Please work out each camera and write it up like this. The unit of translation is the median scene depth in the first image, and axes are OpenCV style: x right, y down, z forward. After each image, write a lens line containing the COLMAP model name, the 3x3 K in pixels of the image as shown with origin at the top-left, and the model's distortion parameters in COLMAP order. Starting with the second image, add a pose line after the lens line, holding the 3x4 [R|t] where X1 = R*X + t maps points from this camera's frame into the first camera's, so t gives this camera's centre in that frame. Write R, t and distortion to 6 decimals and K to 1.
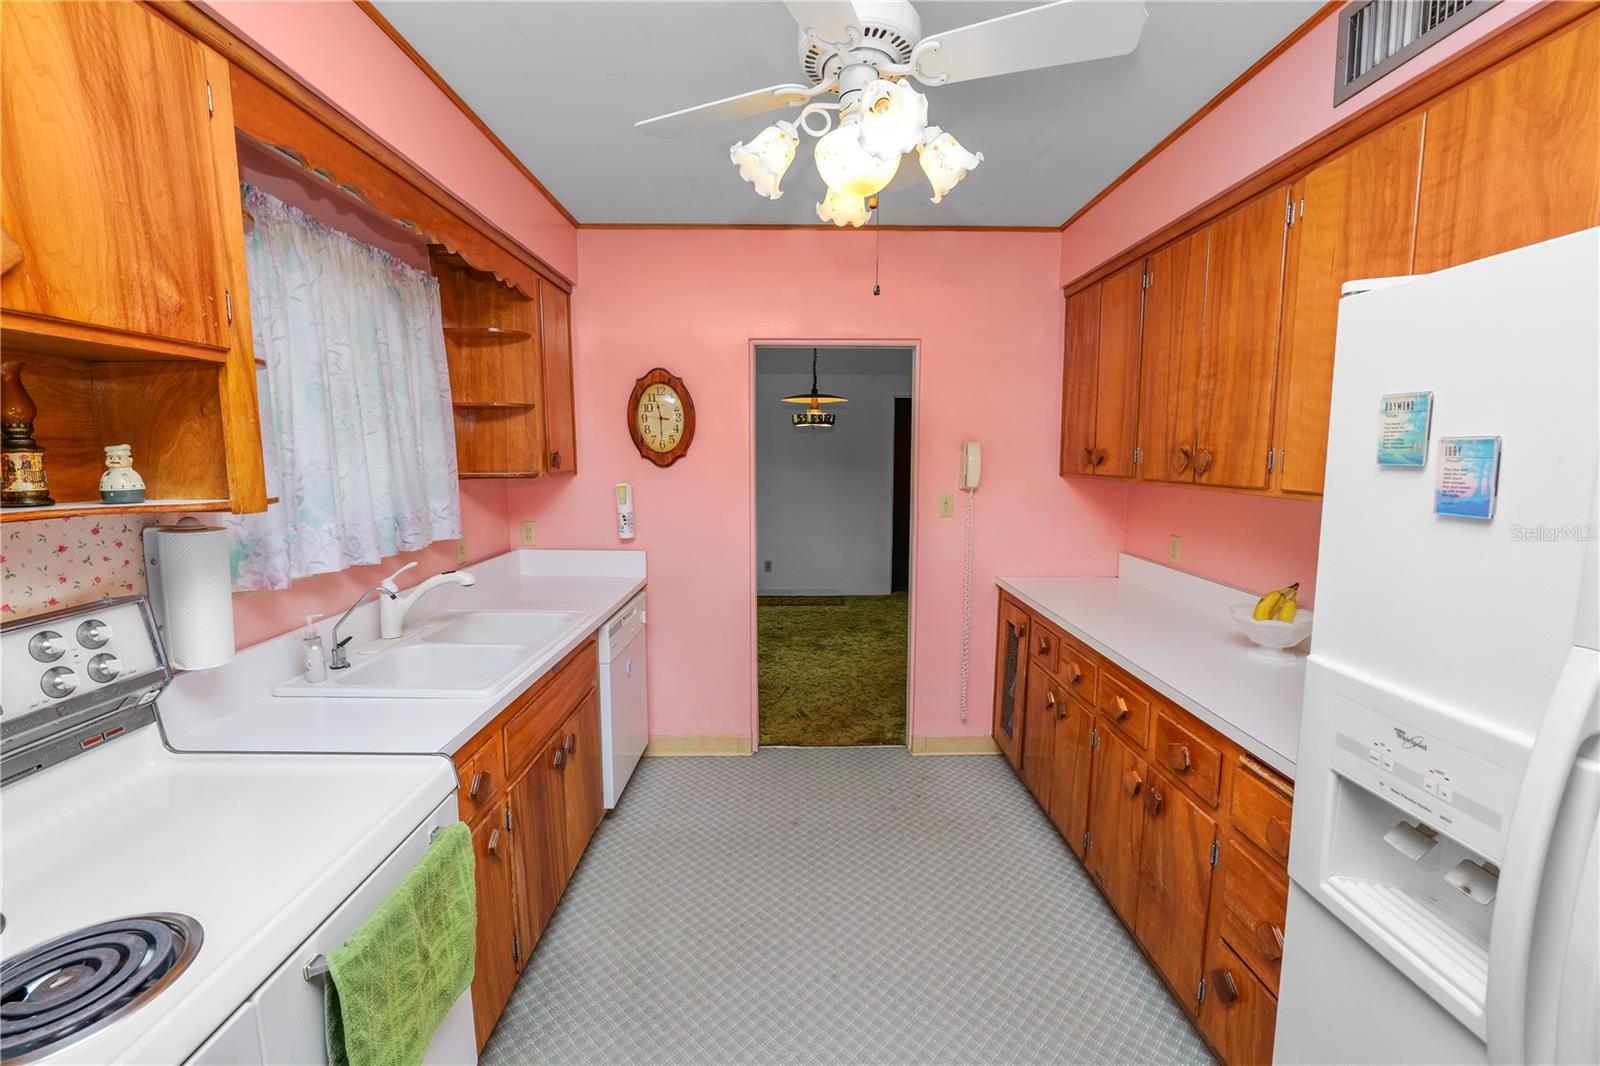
lens RADIAL K [[655.1, 0, 800.0], [0, 655.1, 525.3], [0, 0, 1]] dist [-0.012737, -0.000123]
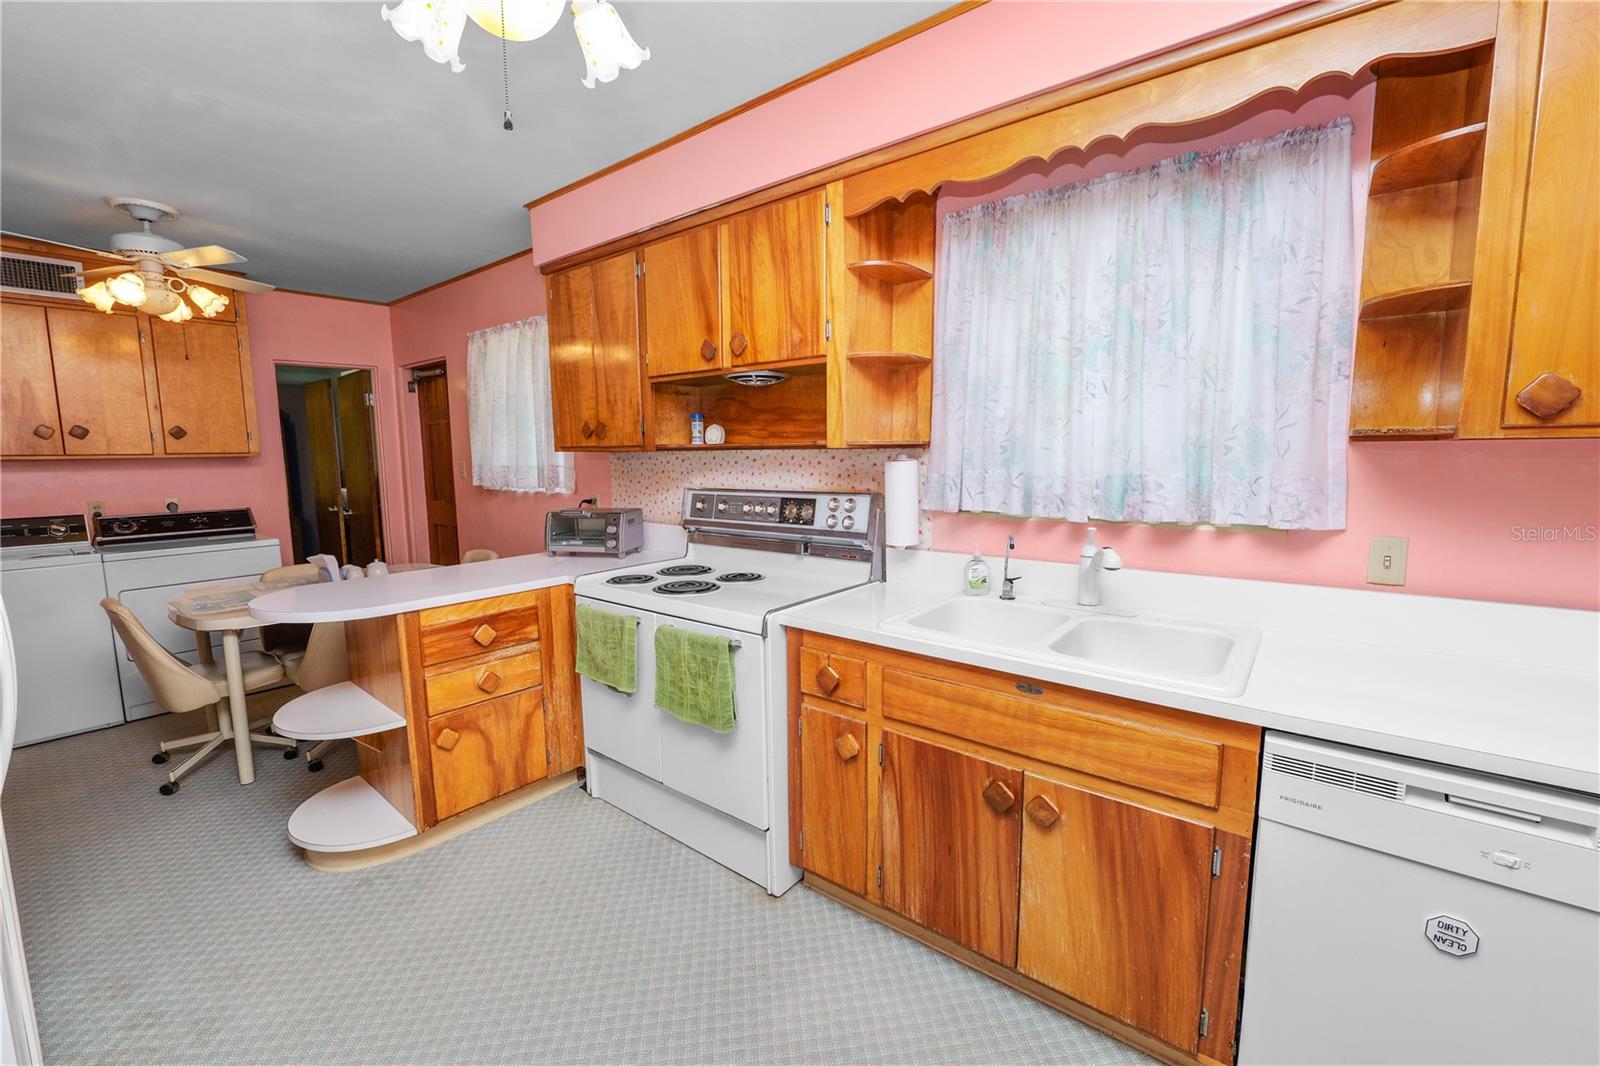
lens RADIAL K [[655.1, 0, 804.0], [0, 655.1, 530.3], [0, 0, 1]] dist [-0.012737, -0.000123]
pose [[-0.633872, 0.101066, -0.766807, 0.319051], [-0.077510, 0.978134, 0.192992, -0.077097], [0.769545, 0.181767, -0.612178, 1.163419]]
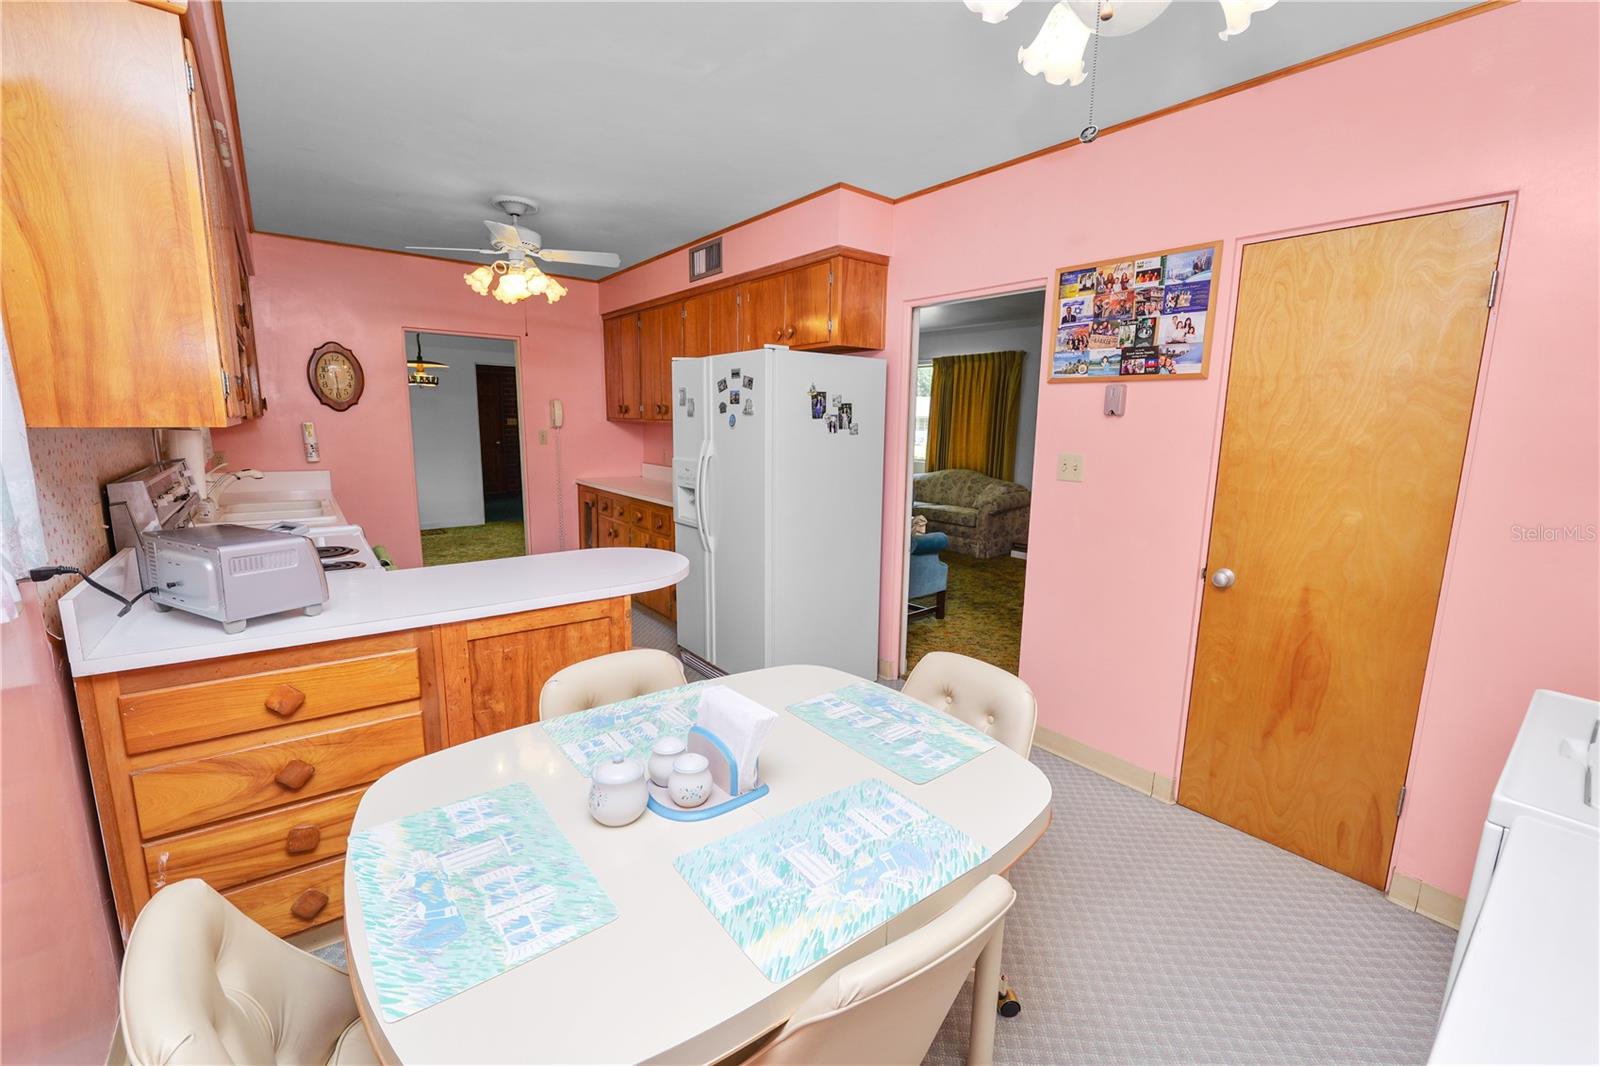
lens RADIAL K [[655.1, 0, 804.2], [0, 655.1, 528.7], [0, 0, 1]] dist [-0.012737, -0.000123]
pose [[0.790952, -0.088275, 0.605476, -0.417065], [0.053164, 0.995711, 0.075719, 0.164436], [-0.609564, -0.027701, 0.792253, -1.103655]]
